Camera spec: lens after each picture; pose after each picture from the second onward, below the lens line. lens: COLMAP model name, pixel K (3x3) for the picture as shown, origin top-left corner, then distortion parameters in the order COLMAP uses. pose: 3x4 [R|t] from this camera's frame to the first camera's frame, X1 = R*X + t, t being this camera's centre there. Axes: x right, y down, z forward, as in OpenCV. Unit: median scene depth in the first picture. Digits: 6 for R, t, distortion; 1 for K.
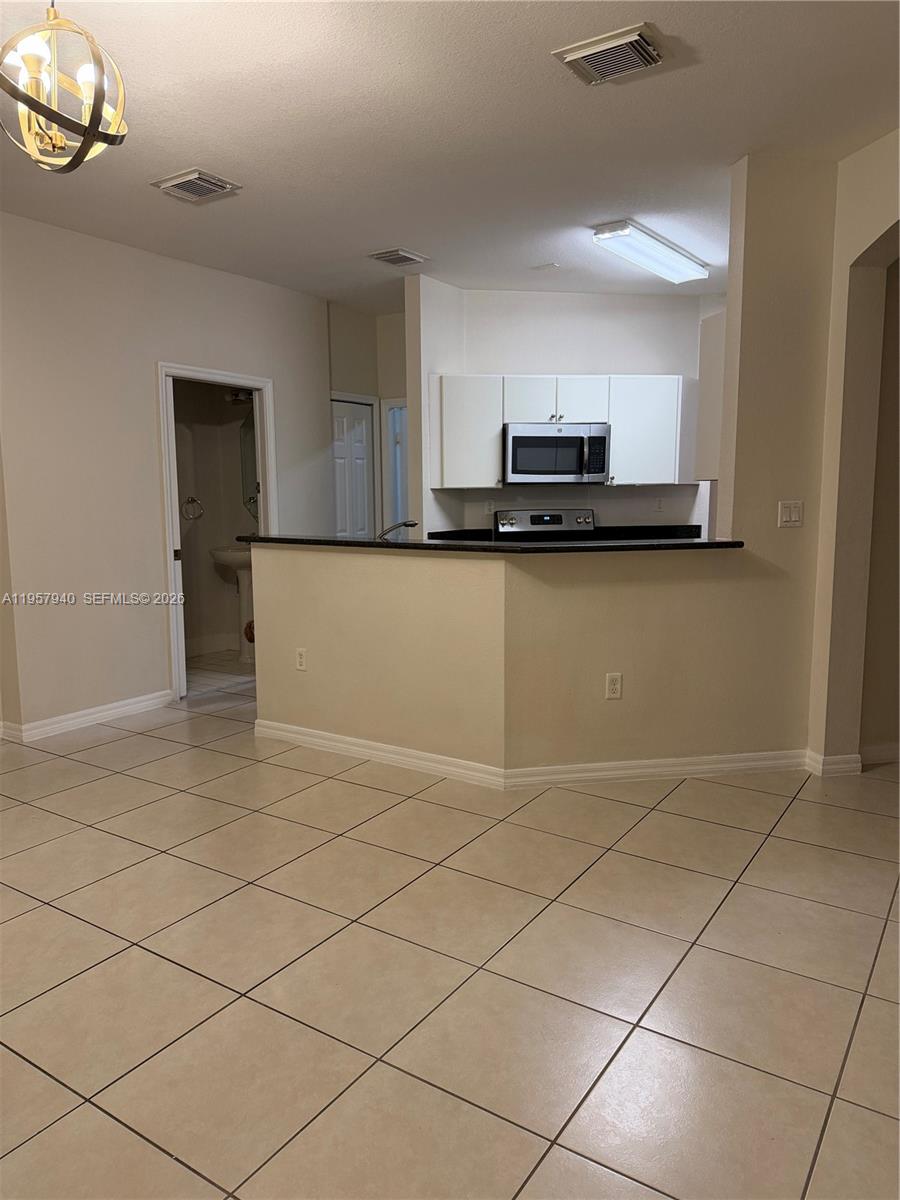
lens RADIAL K [[841.4, 0, 450.1], [0, 841.4, 600.7], [0, 0, 1]] dist [0.009603, -0.001929]
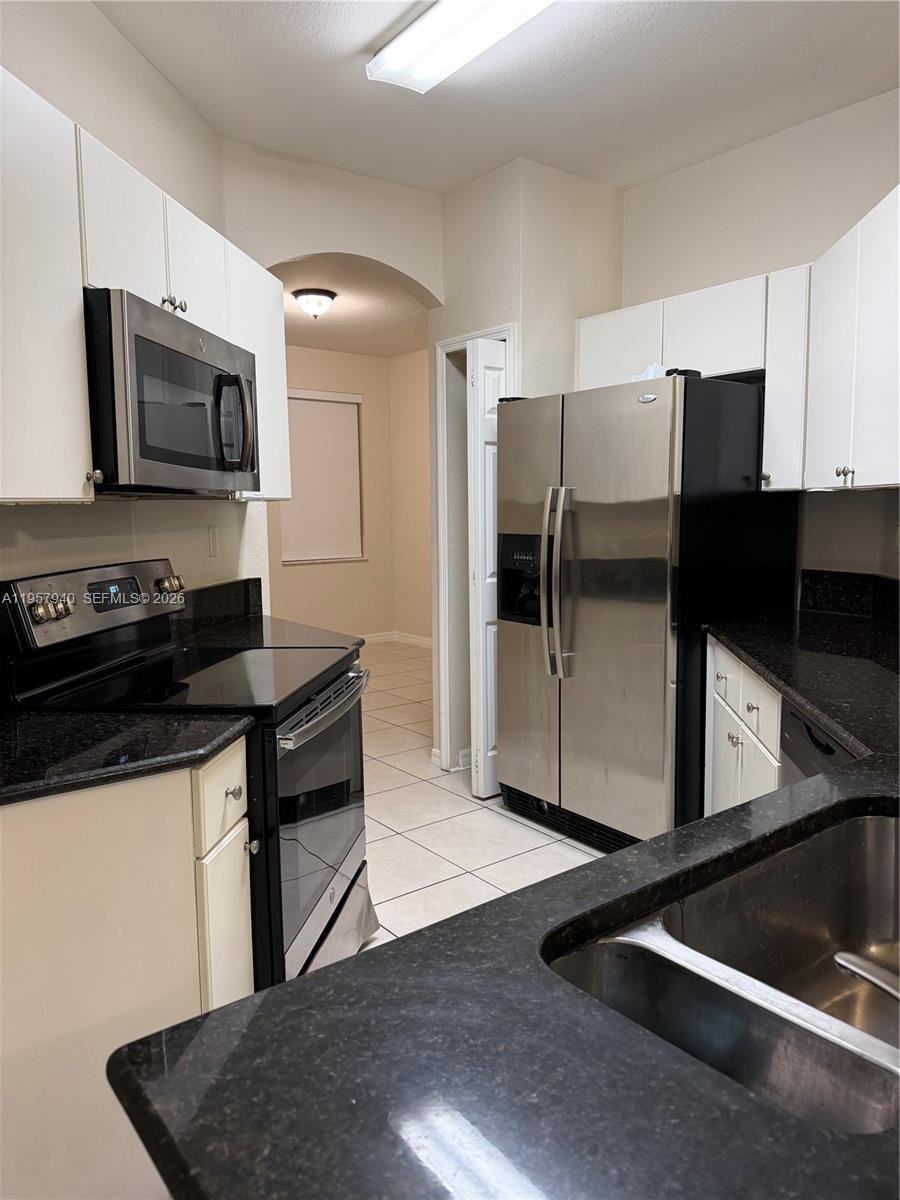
lens RADIAL K [[841.4, 0, 450.6], [0, 841.4, 600.1], [0, 0, 1]] dist [0.009603, -0.001929]
pose [[0.323208, -0.100096, 0.941019, -0.184490], [0.132881, 0.989339, 0.059595, -0.101789], [-0.936952, 0.105782, 0.333064, 0.787770]]
